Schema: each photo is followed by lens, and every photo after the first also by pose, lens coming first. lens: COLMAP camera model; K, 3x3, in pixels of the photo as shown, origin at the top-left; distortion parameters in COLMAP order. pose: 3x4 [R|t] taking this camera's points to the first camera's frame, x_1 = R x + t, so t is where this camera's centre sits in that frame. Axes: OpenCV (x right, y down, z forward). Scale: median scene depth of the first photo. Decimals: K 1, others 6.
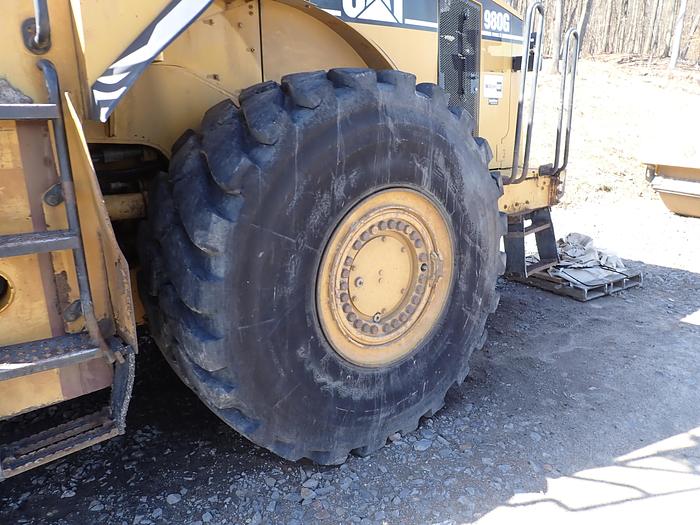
lens RADIAL K [[521.9, 0, 353.0], [0, 521.9, 265.8], [0, 0, 1]] dist [0.011122, -0.007484]
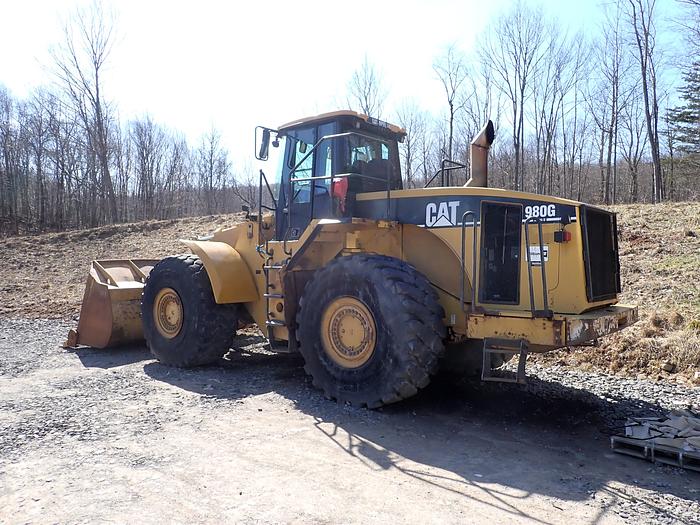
lens RADIAL K [[528.6, 0, 326.3], [0, 528.6, 262.1], [0, 0, 1]] dist [0.002535, -0.001152]
pose [[0.159029, 0.004703, -0.987263, 2.054038], [-0.278052, 0.959724, -0.040217, -0.134492], [0.947310, 0.280906, 0.153932, 0.312592]]
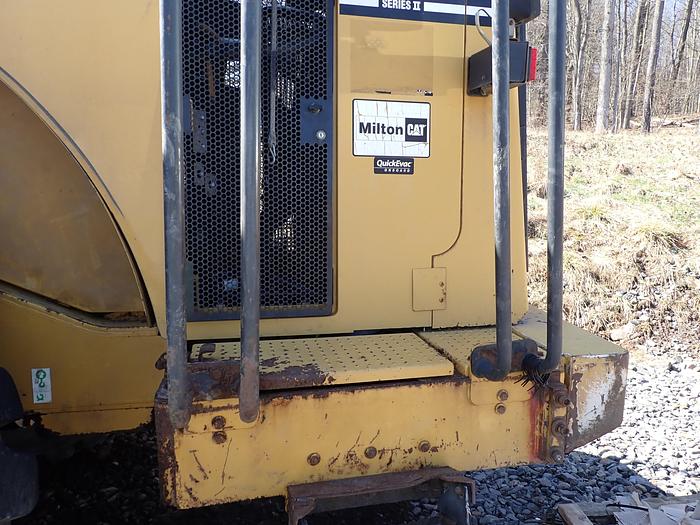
lens RADIAL K [[521.9, 0, 353.0], [0, 521.9, 265.8], [0, 0, 1]] dist [0.011122, -0.007484]
pose [[0.881228, 0.074887, -0.466721, 0.562555], [-0.142211, 0.983628, -0.110686, -0.246629], [0.450791, 0.163913, 0.877451, 0.840256]]
